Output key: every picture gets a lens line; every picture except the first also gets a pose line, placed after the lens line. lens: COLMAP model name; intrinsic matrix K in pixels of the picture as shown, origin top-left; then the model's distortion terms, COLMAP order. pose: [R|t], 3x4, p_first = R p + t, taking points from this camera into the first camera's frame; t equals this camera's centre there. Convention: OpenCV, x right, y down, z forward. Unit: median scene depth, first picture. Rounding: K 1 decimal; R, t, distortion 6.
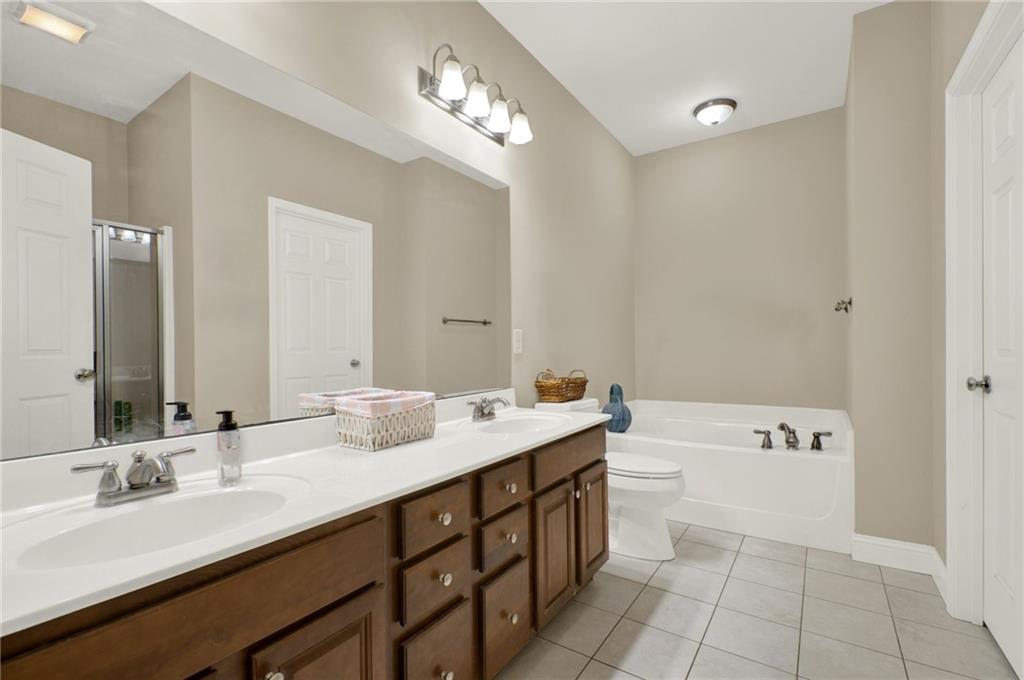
lens RADIAL K [[461.8, 0, 514.3], [0, 461.8, 347.2], [0, 0, 1]] dist [0.000045, 0.000071]
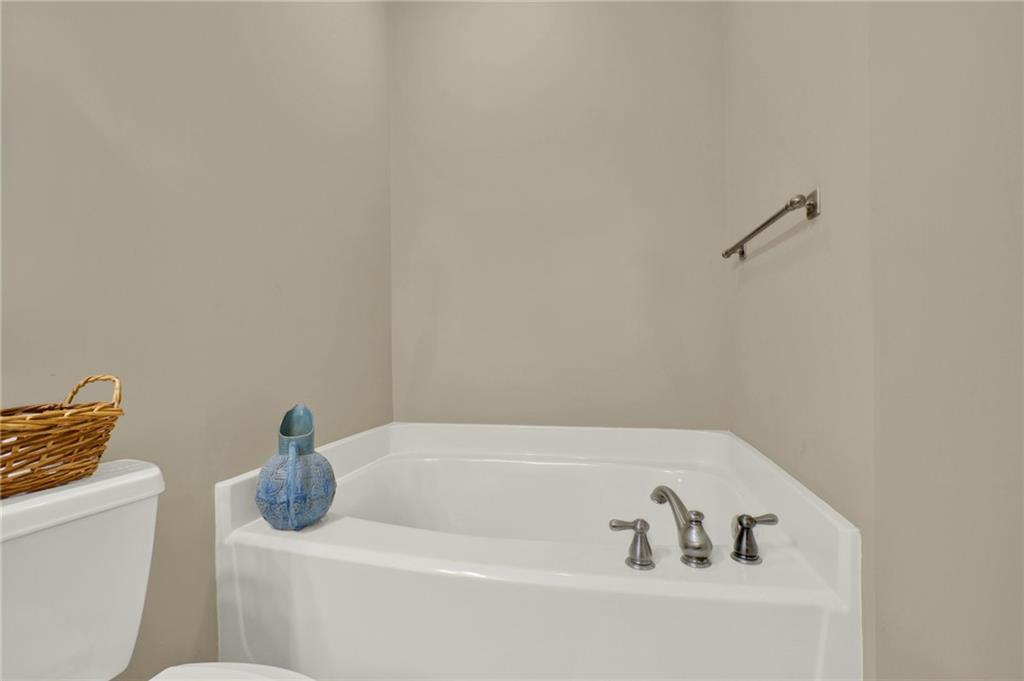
lens RADIAL K [[461.8, 0, 514.3], [0, 461.8, 347.7], [0, 0, 1]] dist [0.000045, 0.000071]
pose [[0.928125, -0.002354, 0.372262, 0.304766], [-0.003371, 0.999886, 0.014728, 0.027804], [-0.372254, -0.014924, 0.928011, 0.684603]]
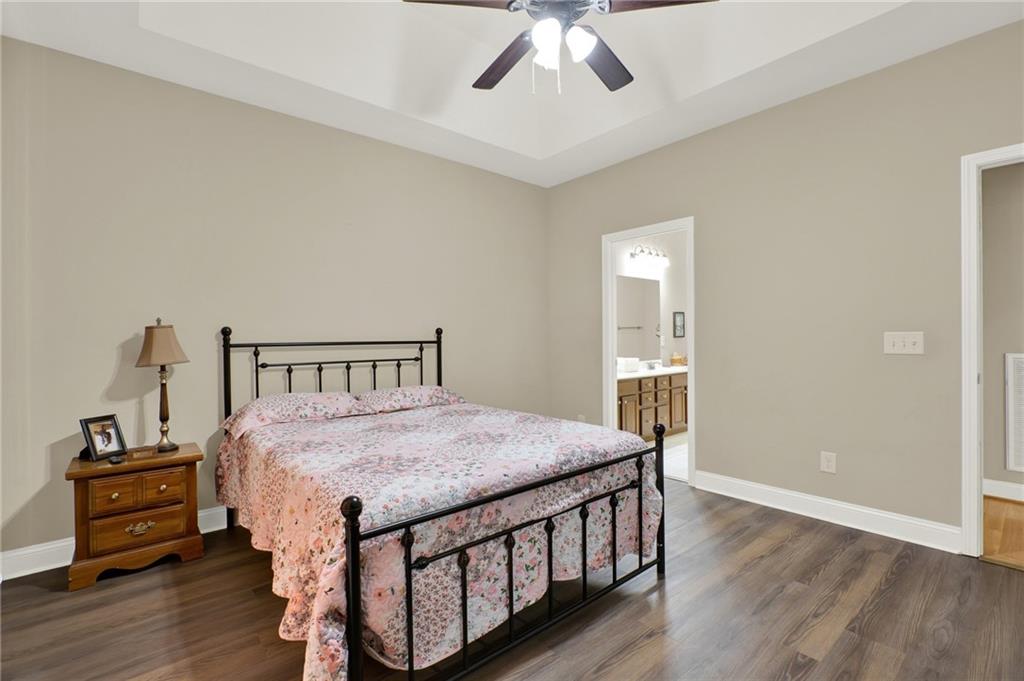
lens RADIAL K [[446.1, 0, 508.0], [0, 446.1, 337.5], [0, 0, 1]] dist [0.002076, 0.000228]
pose [[0.959145, -0.000971, -0.282915, -0.121926], [0.001717, 0.999996, 0.002387, -0.042085], [0.282911, -0.002775, 0.959142, -1.704883]]
